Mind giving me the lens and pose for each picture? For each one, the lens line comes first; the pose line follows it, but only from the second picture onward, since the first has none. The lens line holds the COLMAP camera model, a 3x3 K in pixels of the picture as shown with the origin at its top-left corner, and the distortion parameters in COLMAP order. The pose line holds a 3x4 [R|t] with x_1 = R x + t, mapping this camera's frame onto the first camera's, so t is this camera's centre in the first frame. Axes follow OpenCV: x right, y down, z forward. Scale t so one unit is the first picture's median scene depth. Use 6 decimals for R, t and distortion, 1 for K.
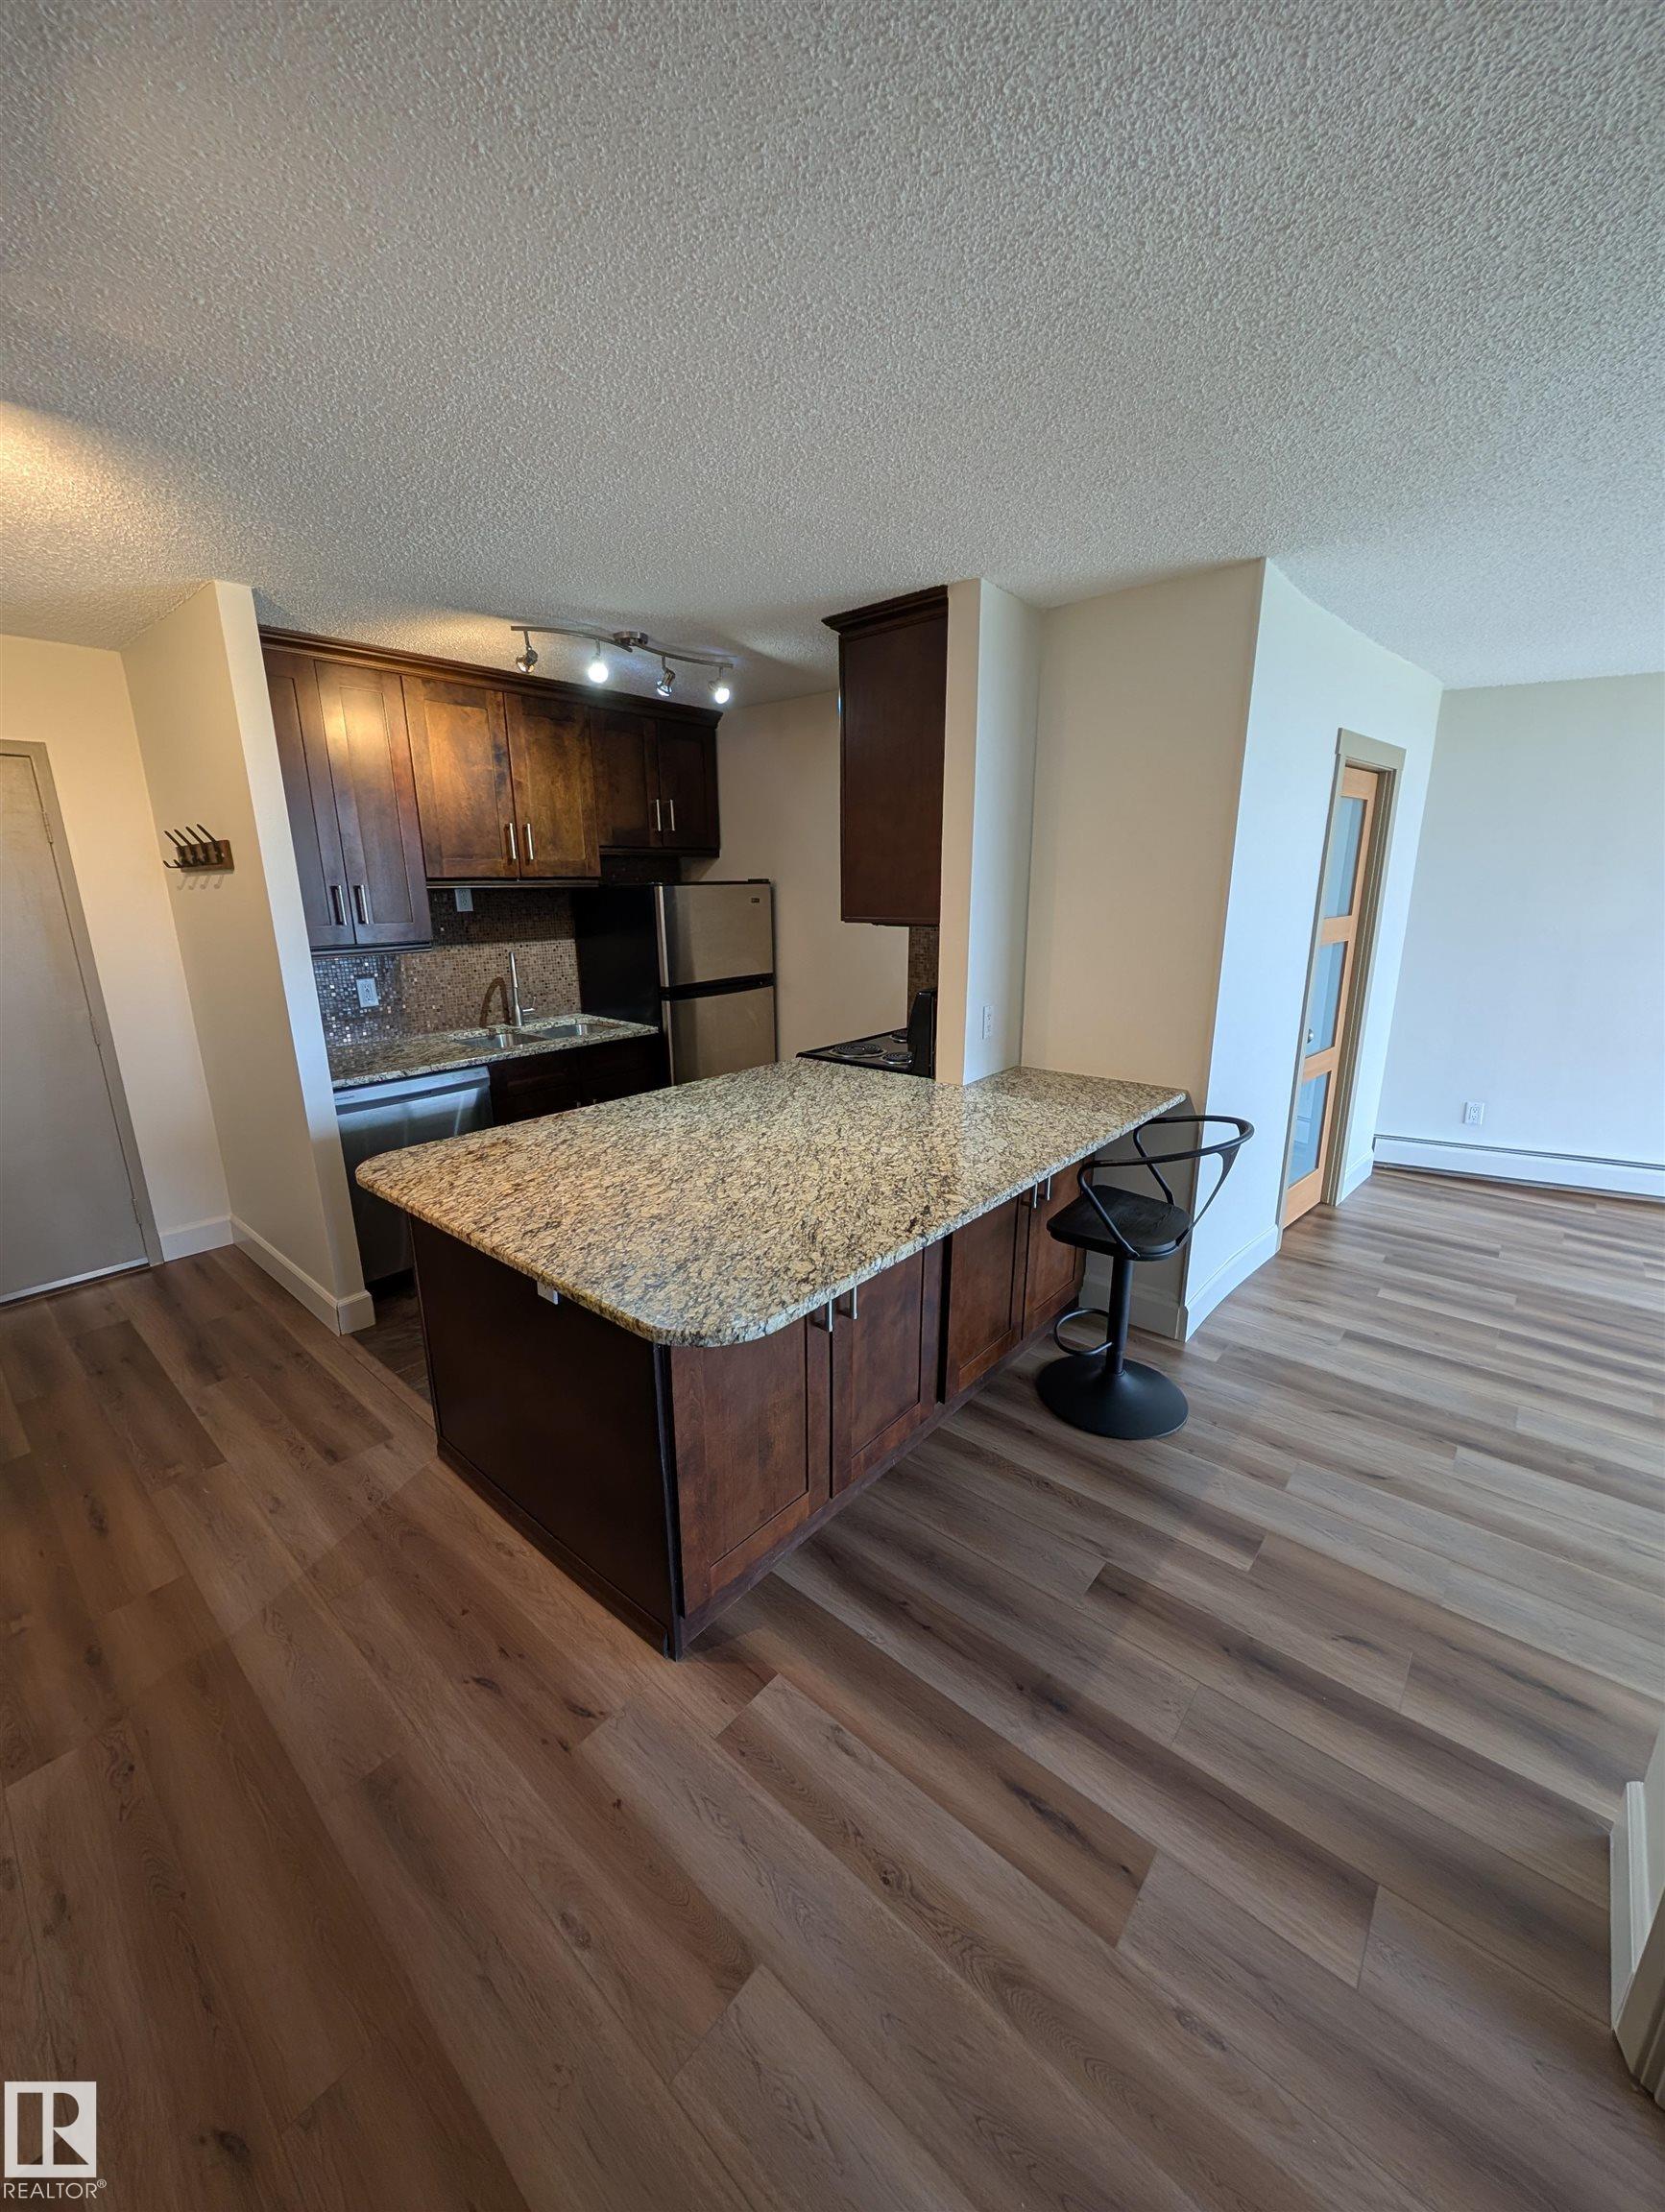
lens RADIAL K [[839.5, 0, 825.9], [0, 839.5, 1102.1], [0, 0, 1]] dist [0.000991, -0.000323]
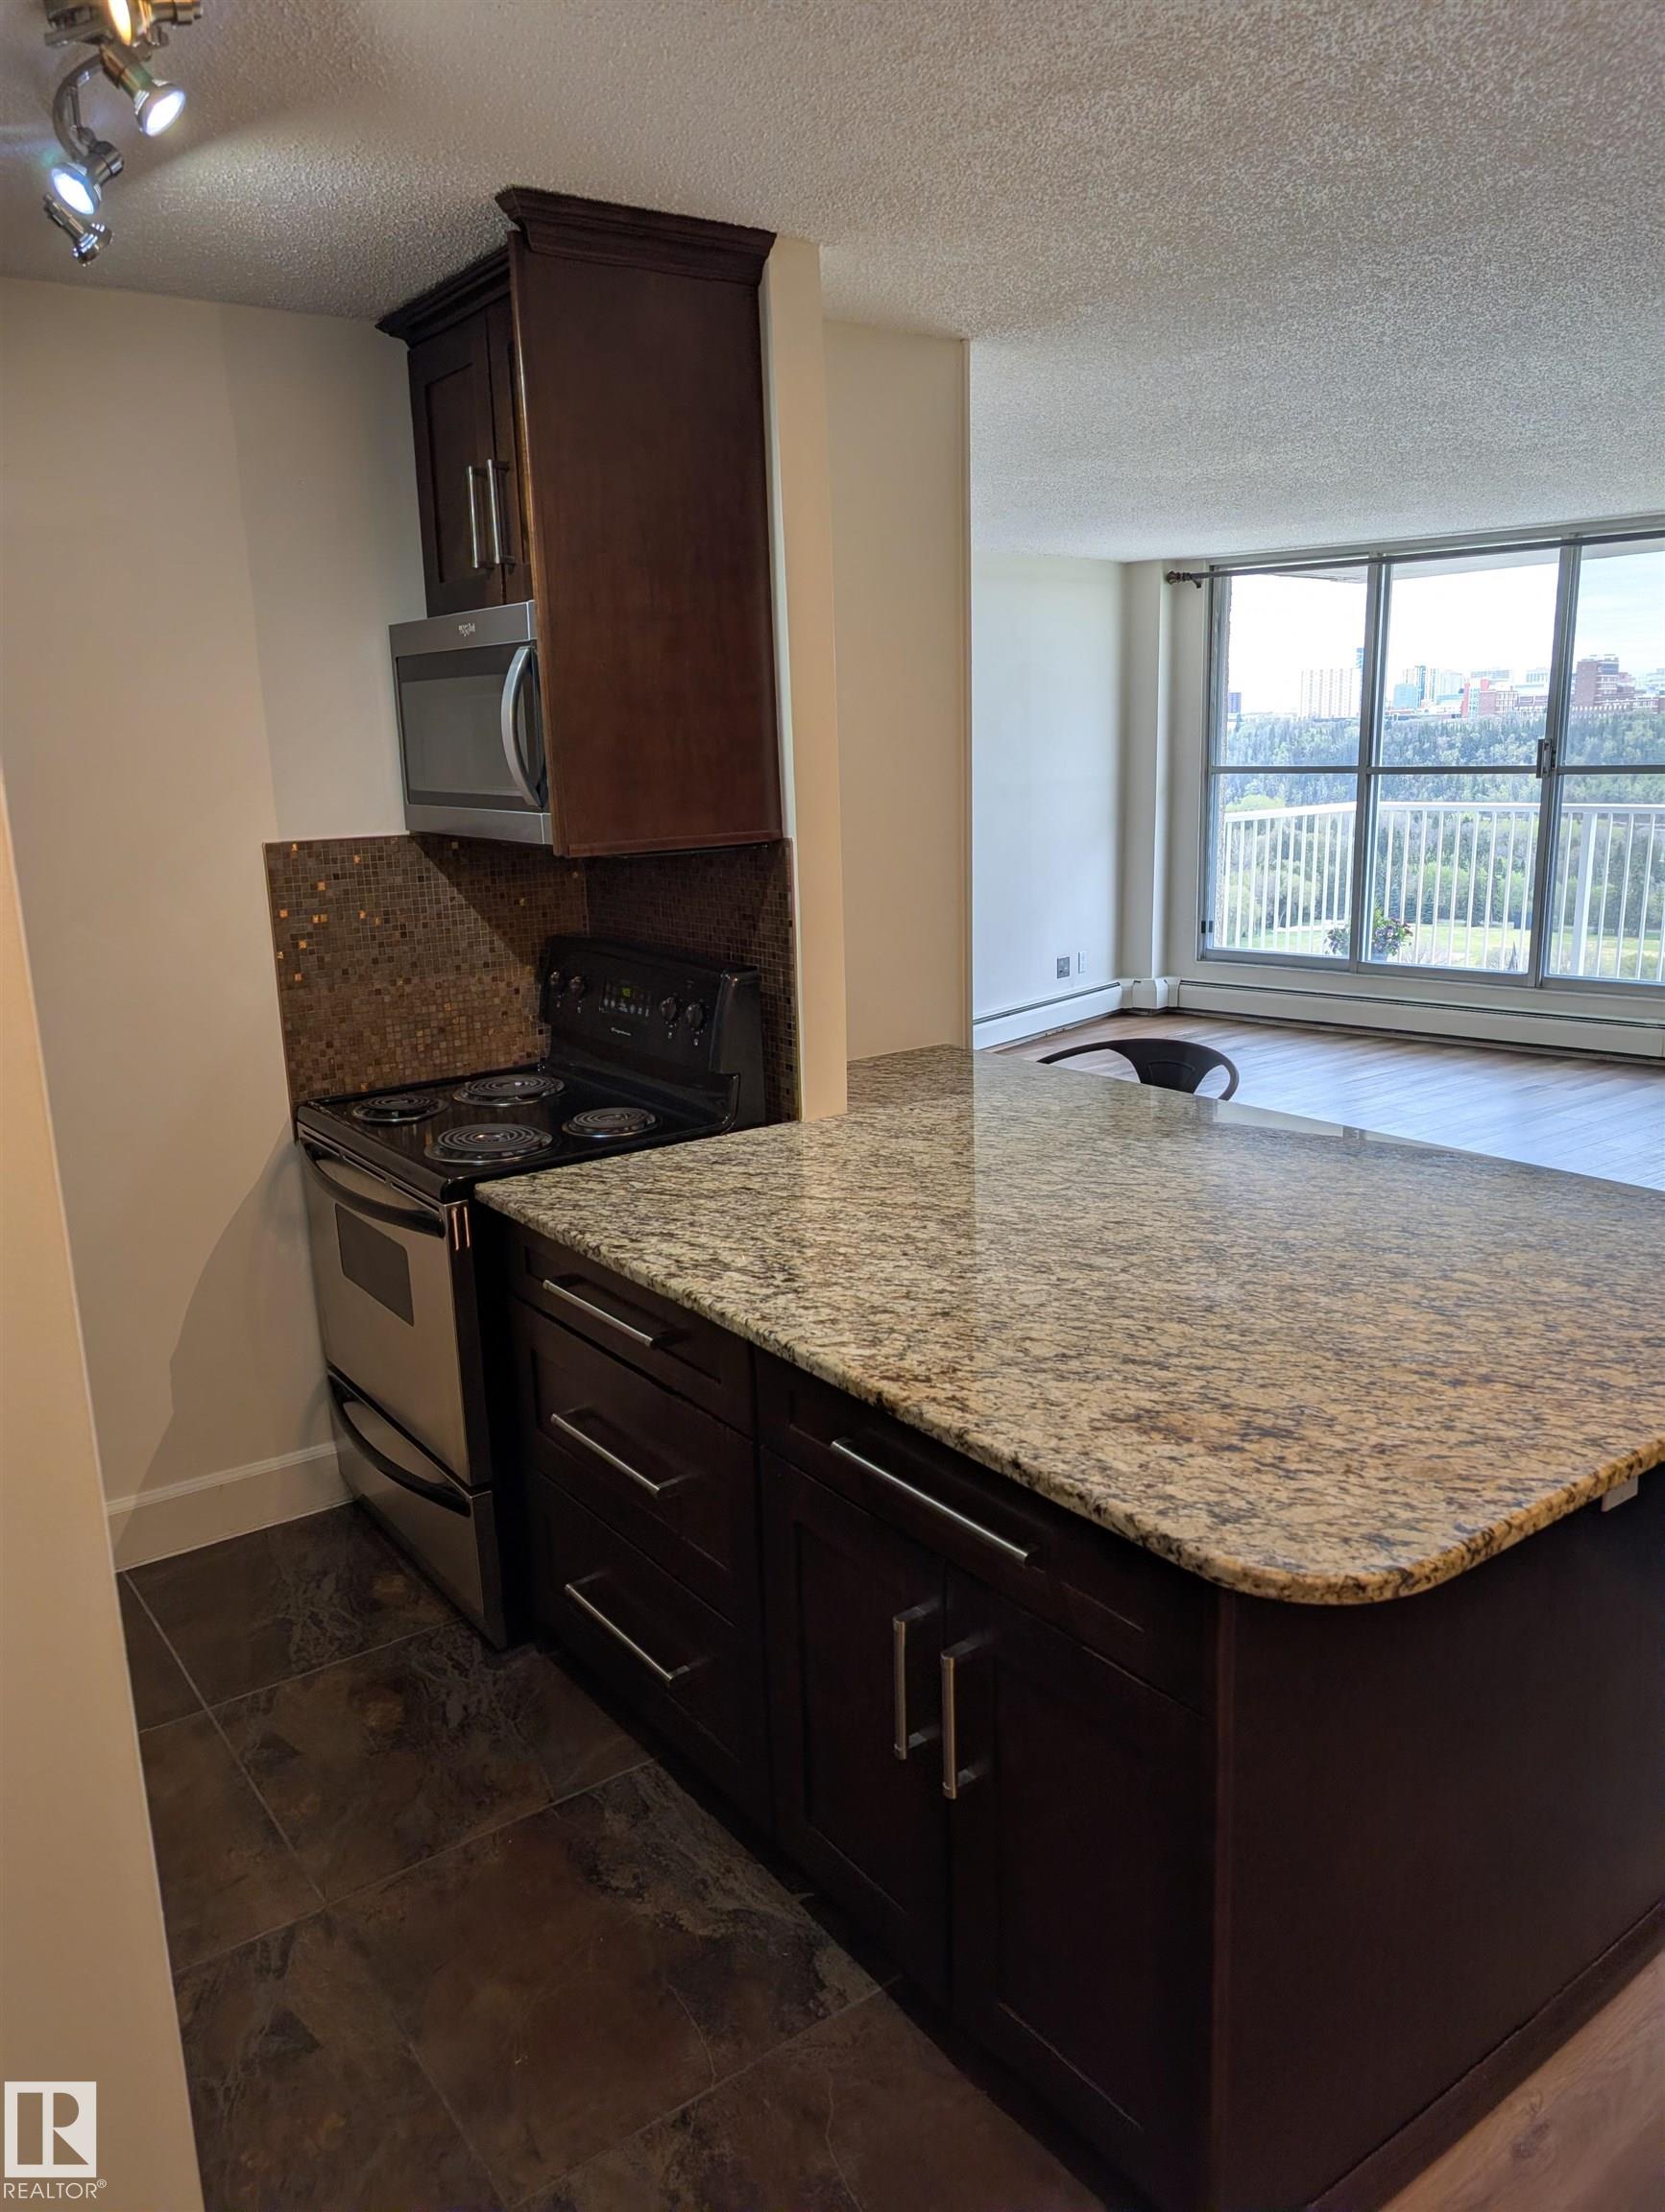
lens RADIAL K [[1577.7, 0, 821.4], [0, 1577.7, 1105.6], [0, 0, 1]] dist [0.092460, -0.213810]
pose [[0.233492, -0.220344, 0.947064, -0.795561], [0.271795, 0.949952, 0.154007, -0.180107], [-0.933600, 0.221448, 0.281695, 0.654639]]
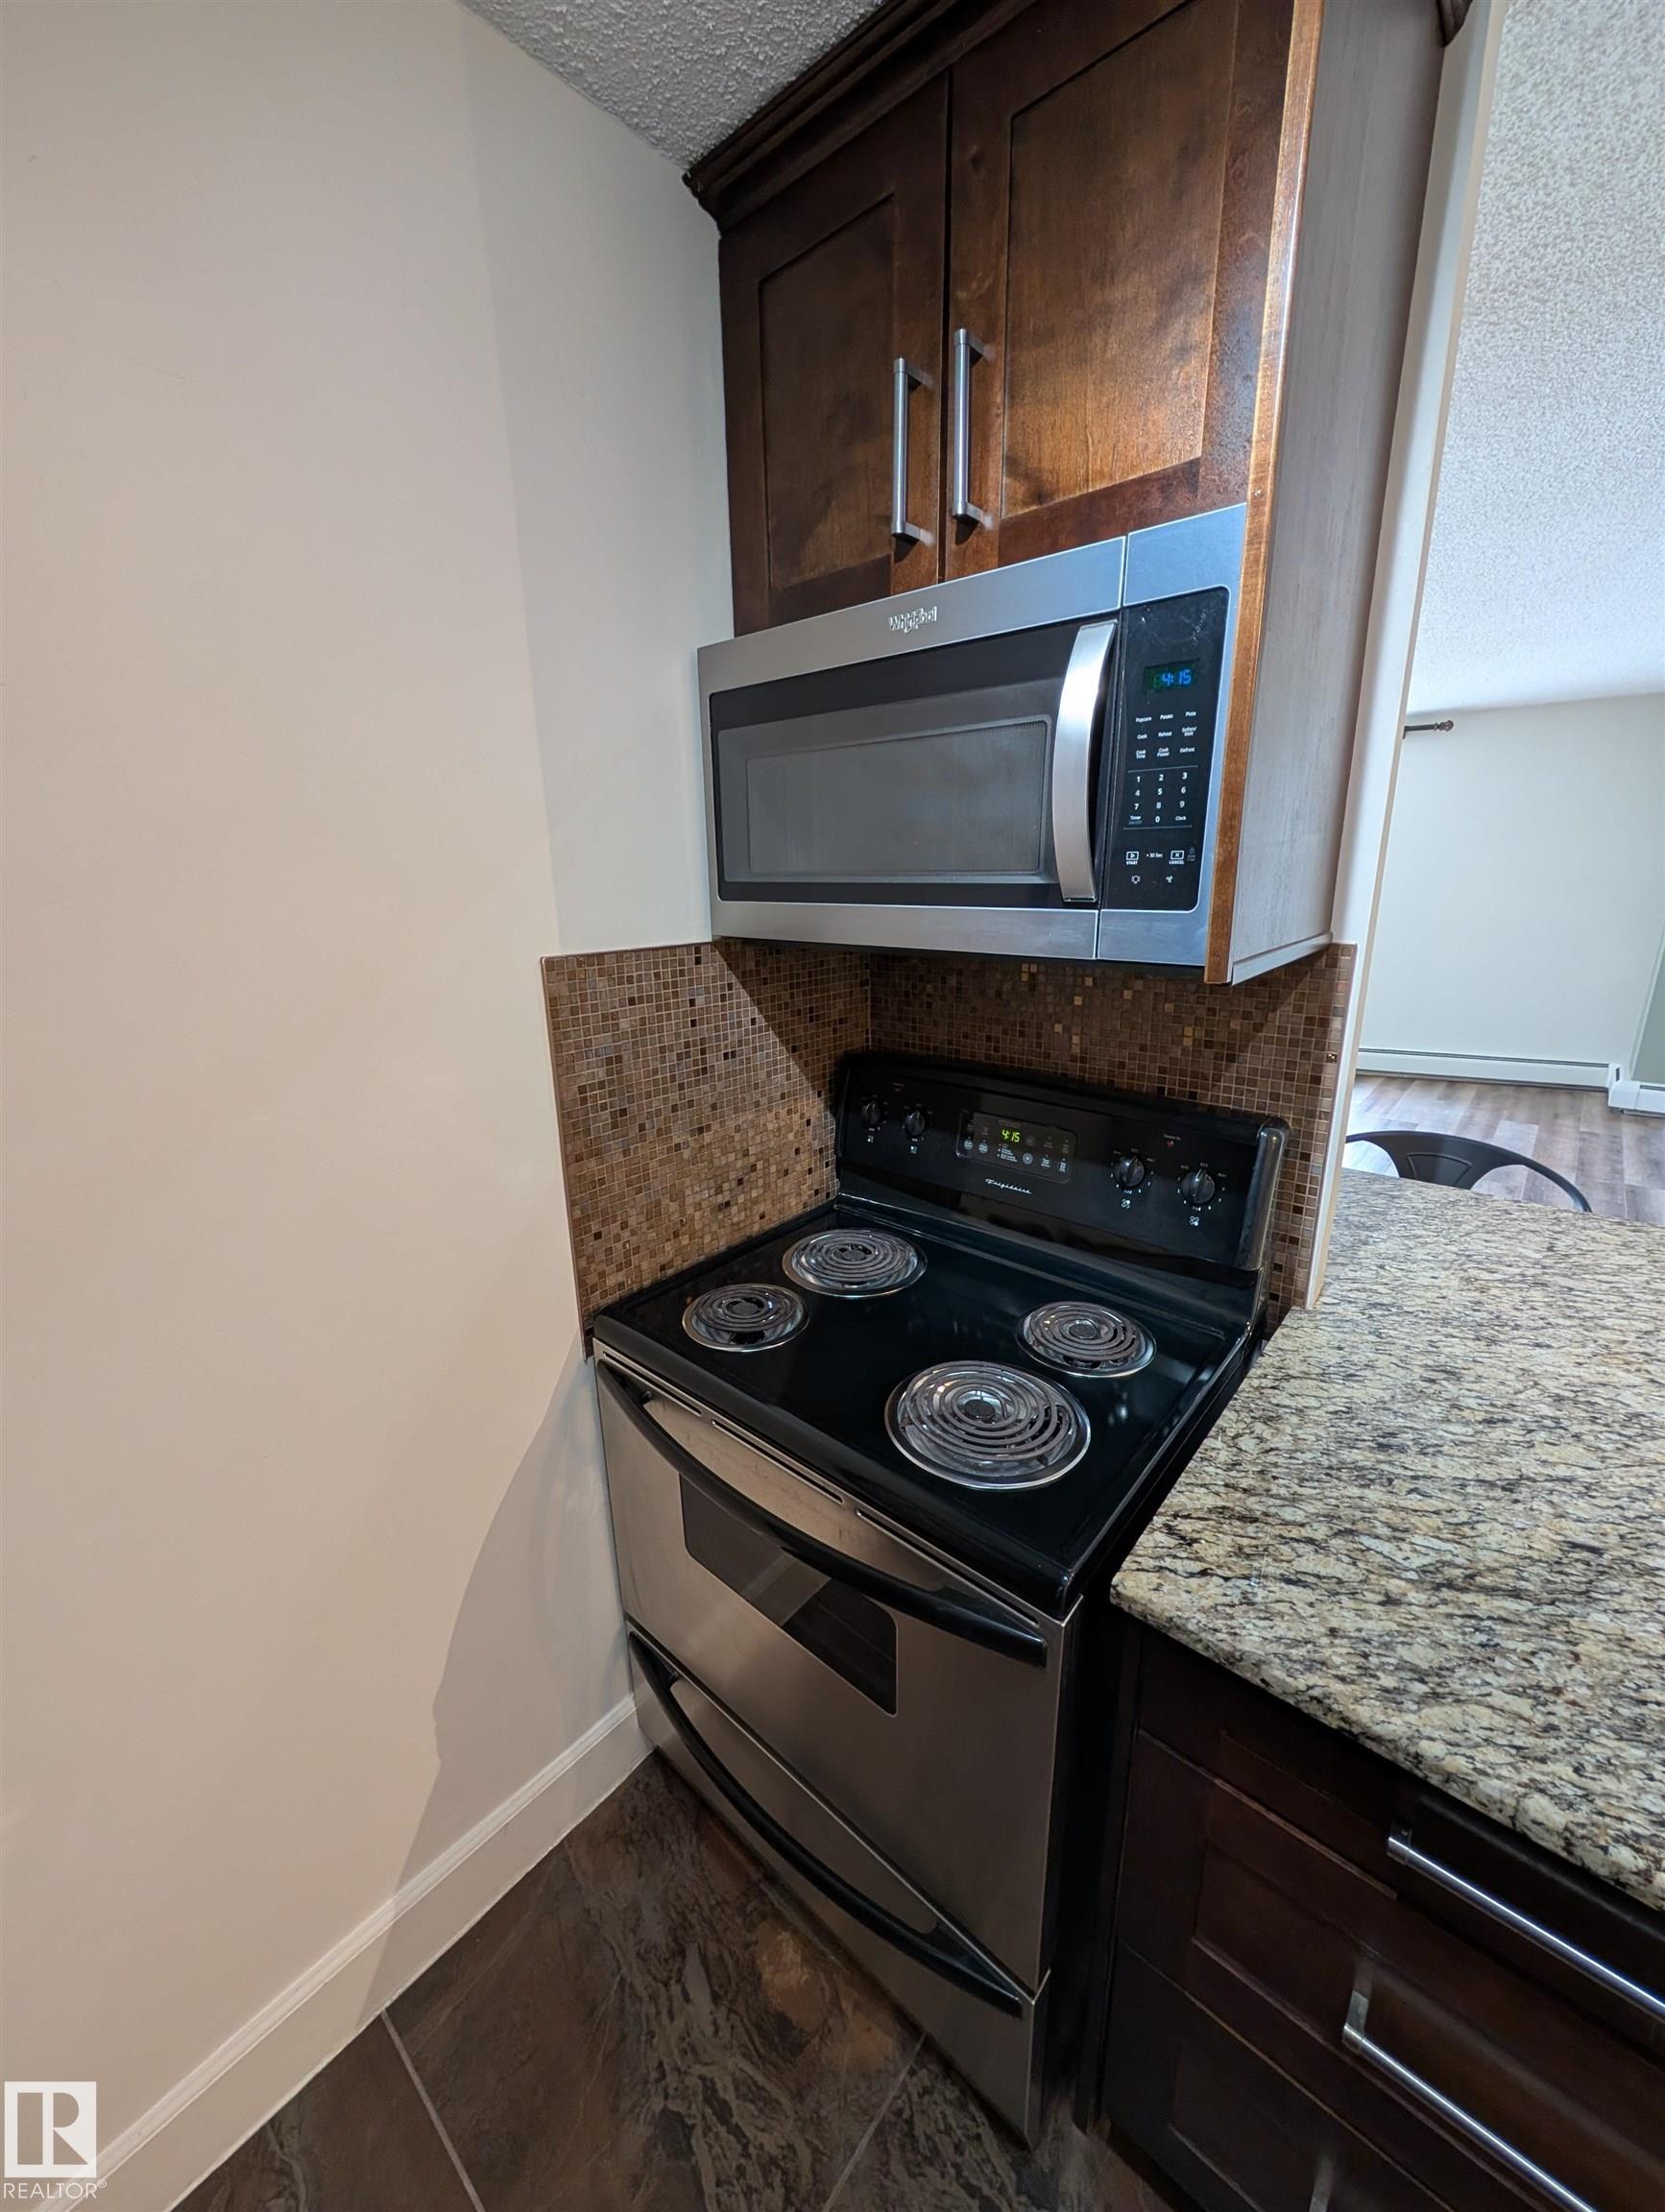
lens RADIAL K [[839.5, 0, 825.9], [0, 839.5, 1102.1], [0, 0, 1]] dist [0.000991, -0.000323]
pose [[0.009198, -0.262160, 0.964981, -0.242517], [0.271049, 0.929547, 0.249950, -0.279813], [-0.962522, 0.259258, 0.079608, 1.107706]]
